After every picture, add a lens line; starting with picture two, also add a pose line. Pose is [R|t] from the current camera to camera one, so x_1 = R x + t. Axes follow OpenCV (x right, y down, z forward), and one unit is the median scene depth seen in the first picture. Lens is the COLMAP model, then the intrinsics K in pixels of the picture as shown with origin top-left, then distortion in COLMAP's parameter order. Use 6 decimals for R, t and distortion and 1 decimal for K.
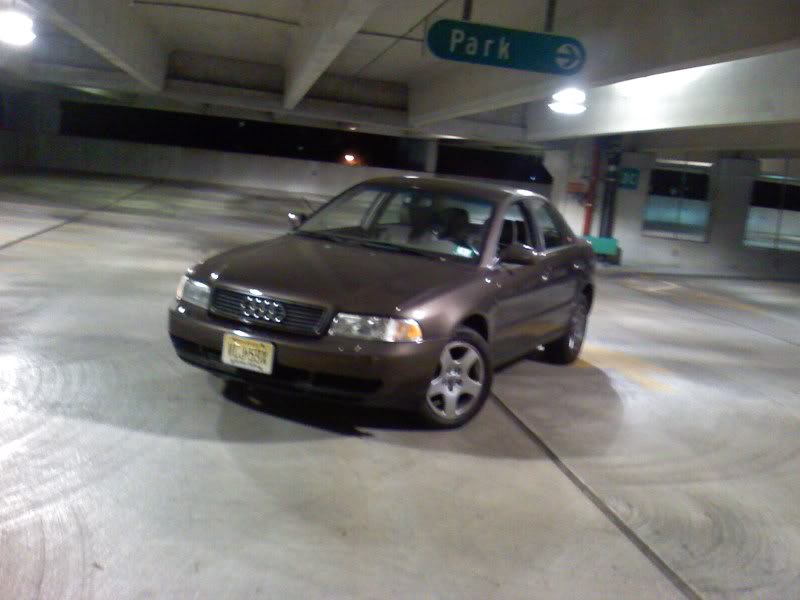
lens RADIAL K [[899.3, 0, 400.0], [0, 899.3, 300.0], [0, 0, 1]] dist [0.165160, -0.717264]
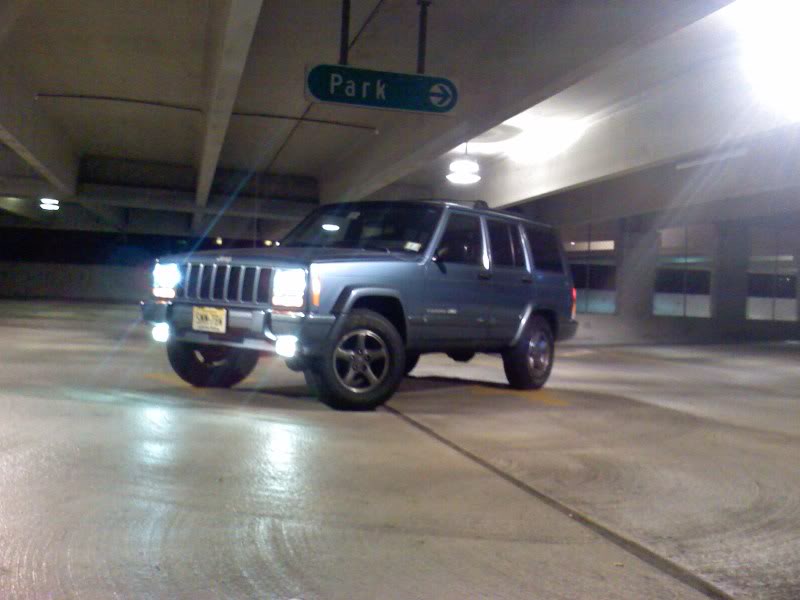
lens RADIAL K [[899.3, 0, 400.0], [0, 899.3, 300.0], [0, 0, 1]] dist [0.165160, -0.717264]
pose [[0.995161, -0.064868, 0.073799, 0.041496], [0.074472, 0.987922, -0.135880, 0.115544], [-0.064093, 0.140718, 0.987973, -0.027854]]
